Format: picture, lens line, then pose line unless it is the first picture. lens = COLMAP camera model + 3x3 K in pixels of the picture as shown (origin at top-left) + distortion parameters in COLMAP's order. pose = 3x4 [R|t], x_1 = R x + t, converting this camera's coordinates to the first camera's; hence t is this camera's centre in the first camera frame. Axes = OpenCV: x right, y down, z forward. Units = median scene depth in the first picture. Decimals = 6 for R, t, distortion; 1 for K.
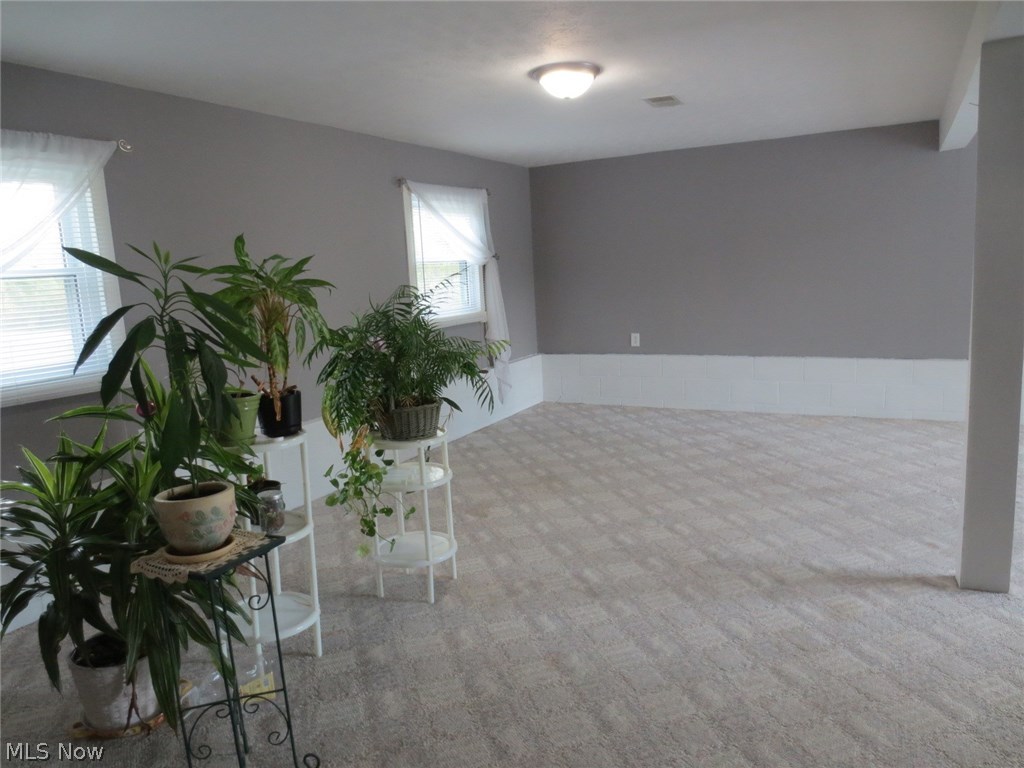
lens RADIAL K [[724.0, 0, 507.4], [0, 724.0, 382.2], [0, 0, 1]] dist [-0.056064, 0.060773]
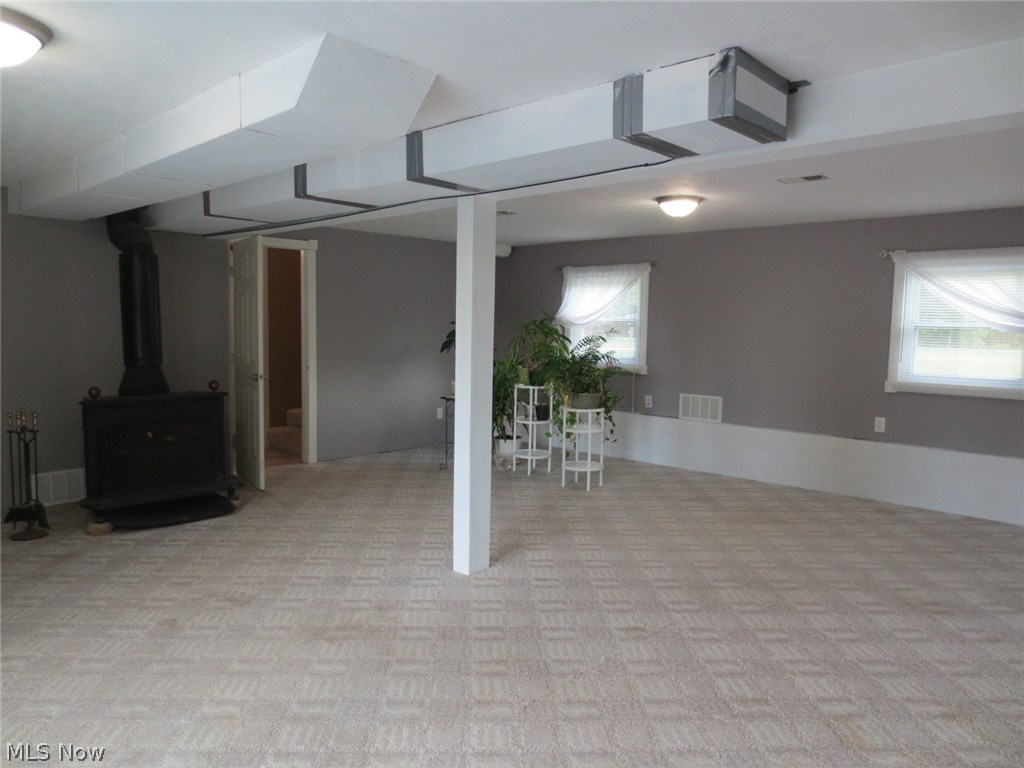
lens RADIAL K [[724.0, 0, 507.4], [0, 724.0, 382.2], [0, 0, 1]] dist [-0.056064, 0.060773]
pose [[-0.263758, 0.124677, -0.956497, 1.425739], [-0.156379, 0.972967, 0.169946, -0.236087], [0.951828, 0.194401, -0.237131, 0.972568]]
